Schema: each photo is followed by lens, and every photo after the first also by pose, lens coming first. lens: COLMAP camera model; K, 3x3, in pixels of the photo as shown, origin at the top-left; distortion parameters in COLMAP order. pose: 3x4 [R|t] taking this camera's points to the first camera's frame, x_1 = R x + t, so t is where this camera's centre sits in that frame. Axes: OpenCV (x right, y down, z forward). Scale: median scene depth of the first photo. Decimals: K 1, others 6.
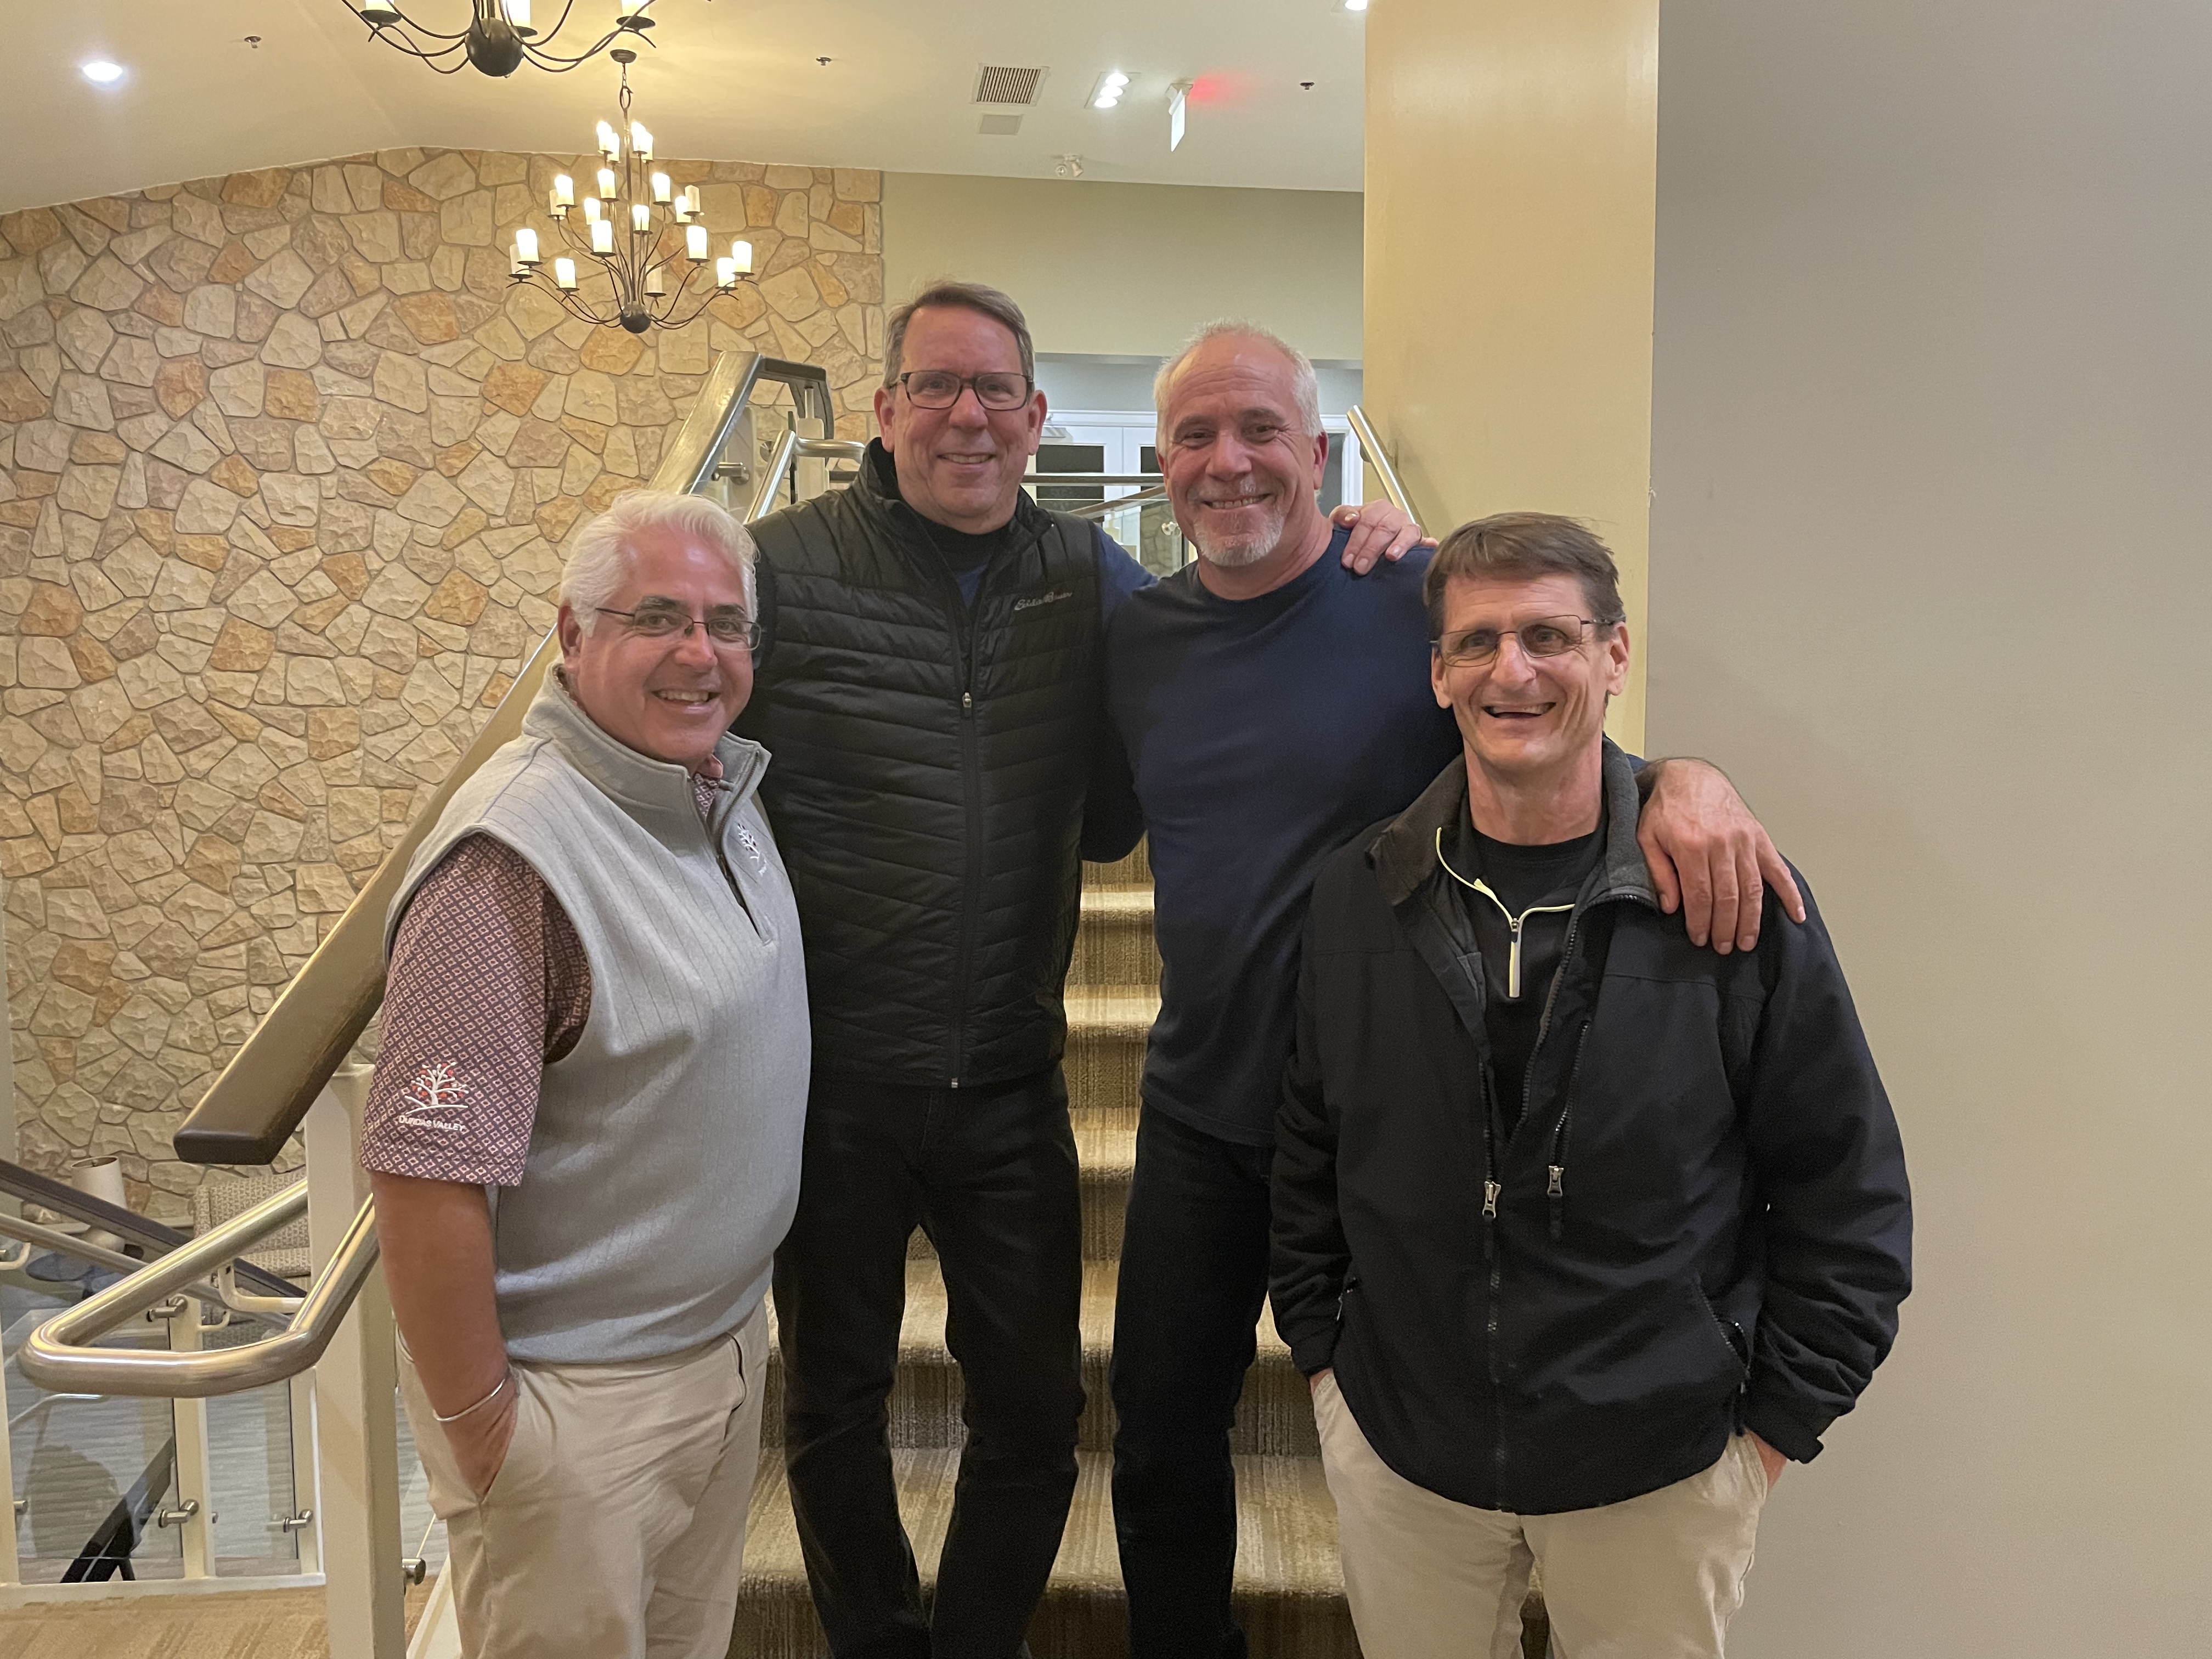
lens RADIAL K [[1674.5, 0, 1113.0], [0, 1674.5, 821.2], [0, 0, 1]] dist [0.004238, -0.003163]
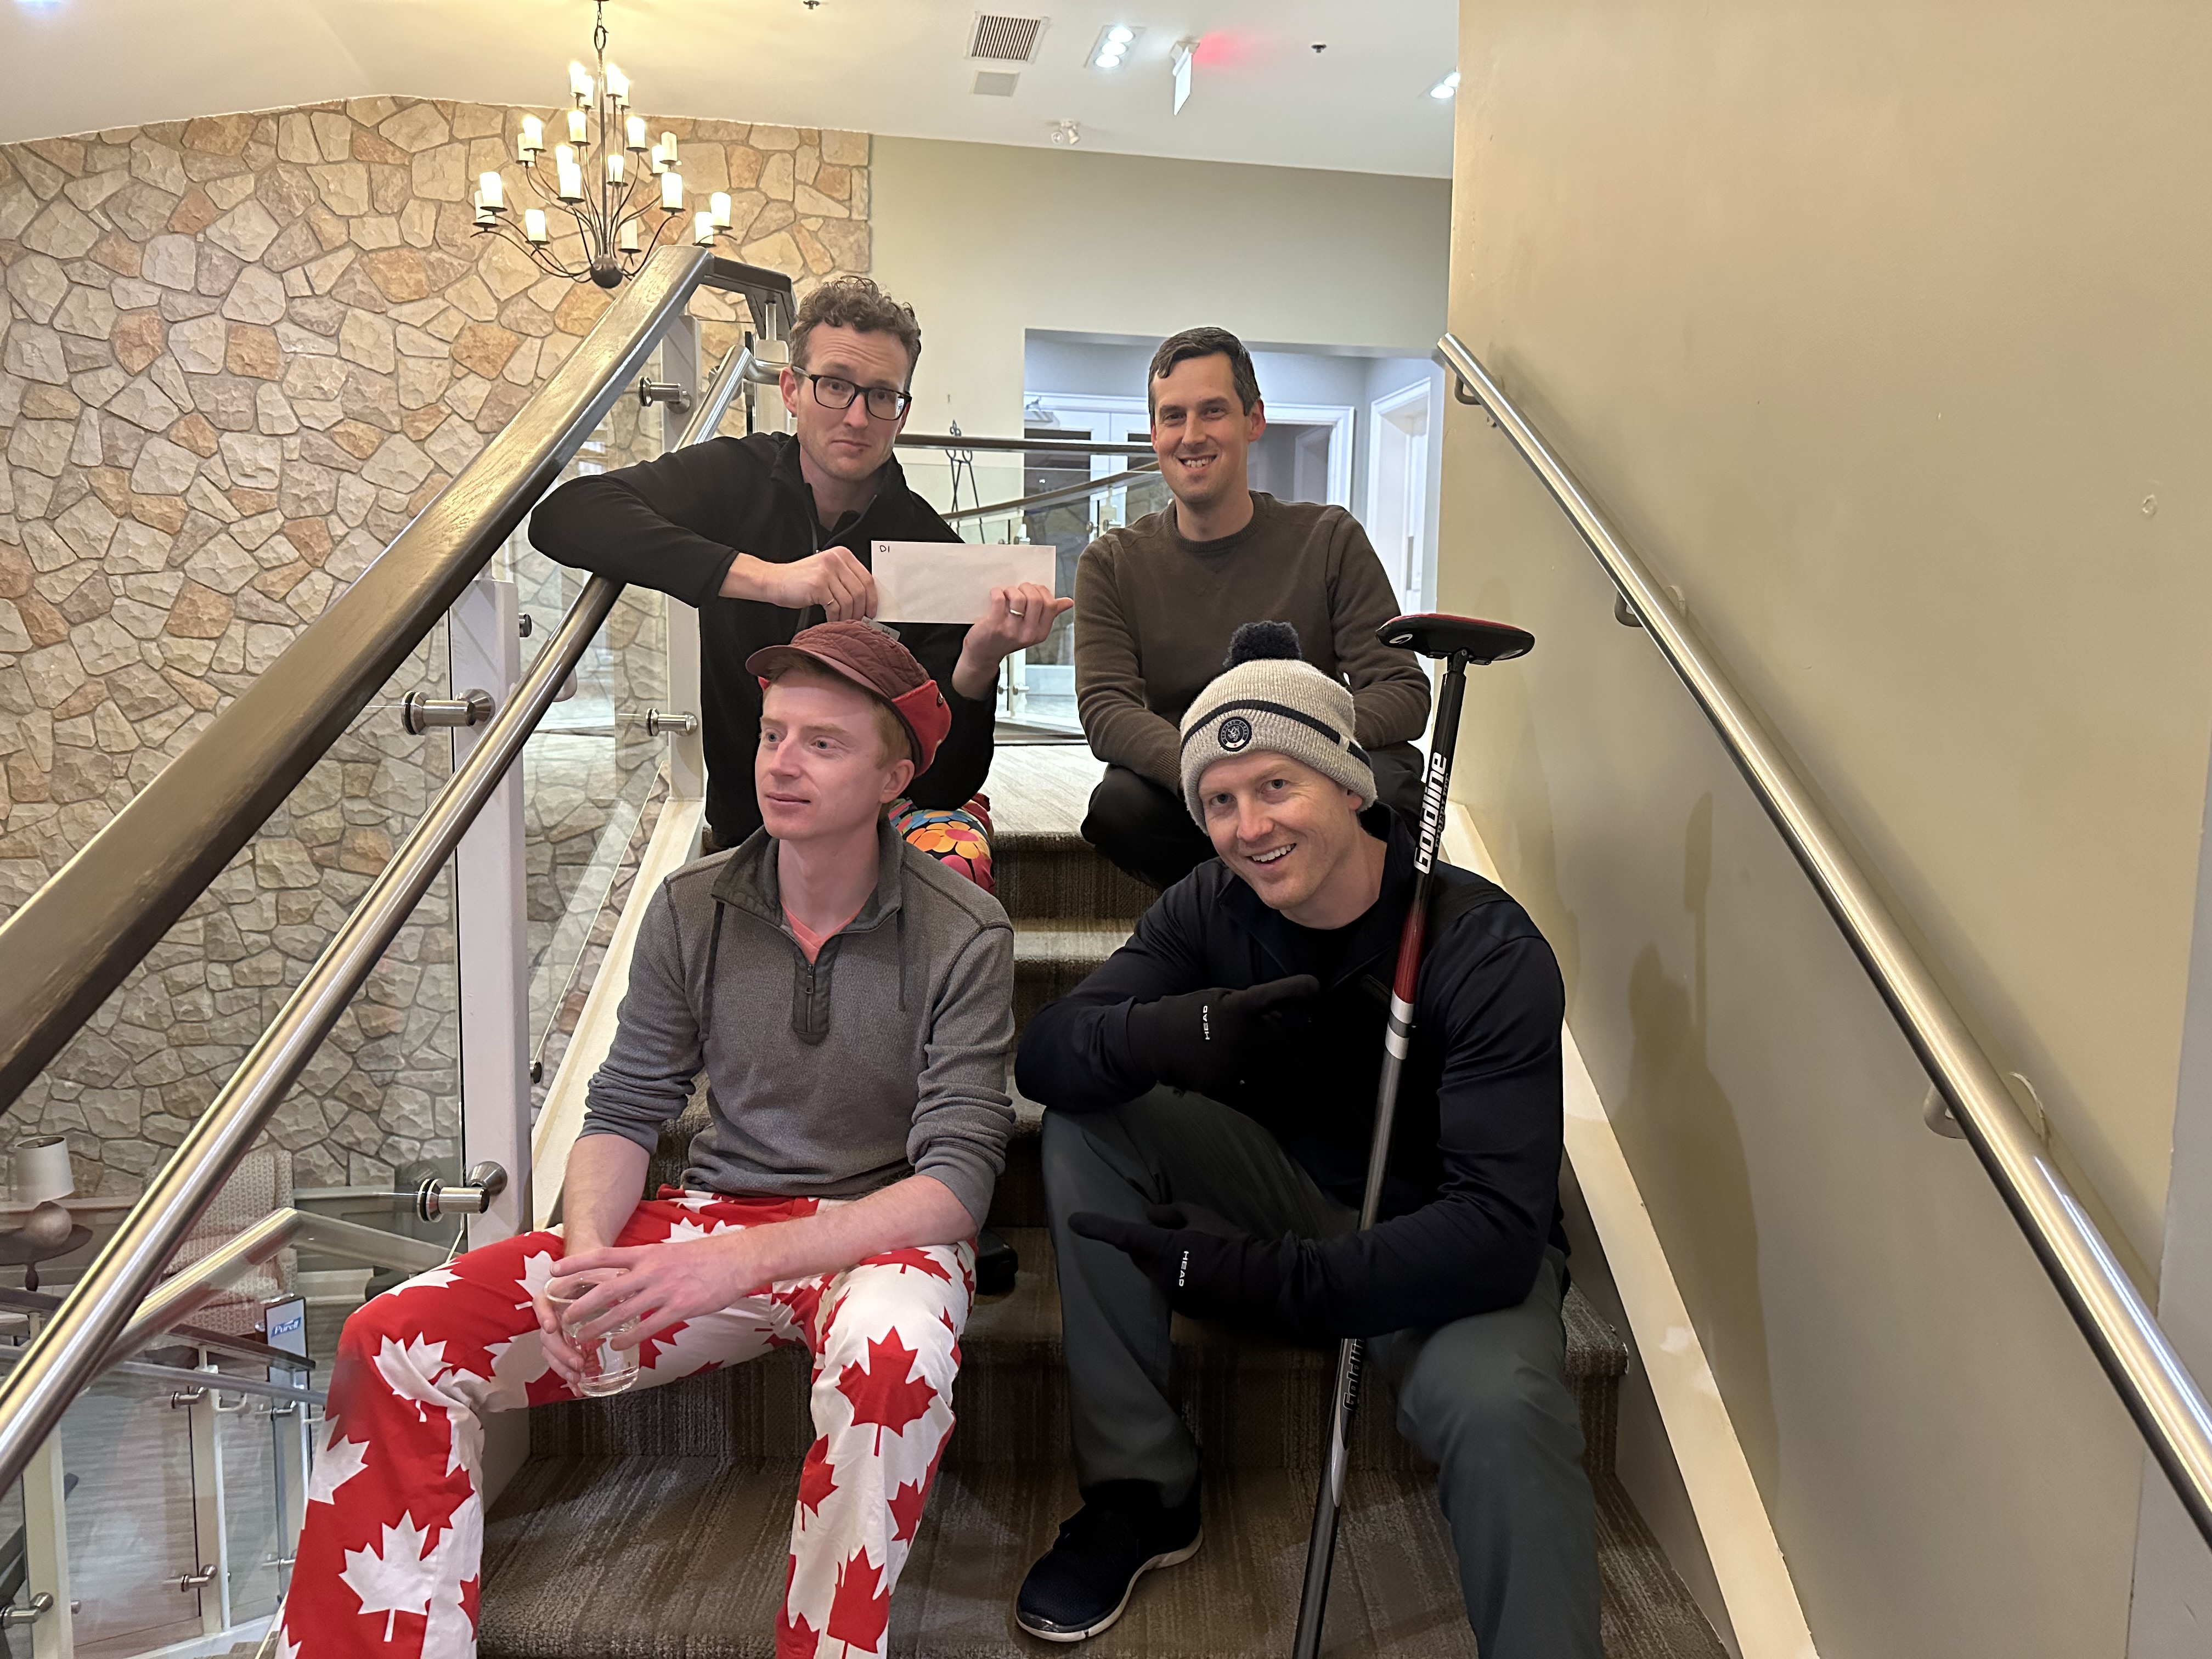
lens RADIAL K [[1547.3, 0, 1099.1], [0, 1547.3, 838.9], [0, 0, 1]] dist [-0.007794, -0.001479]
pose [[0.999659, 0.021411, 0.014956, -0.011764], [-0.021810, 0.999396, 0.027039, -0.009067], [-0.014368, -0.027356, 0.999522, 0.099568]]
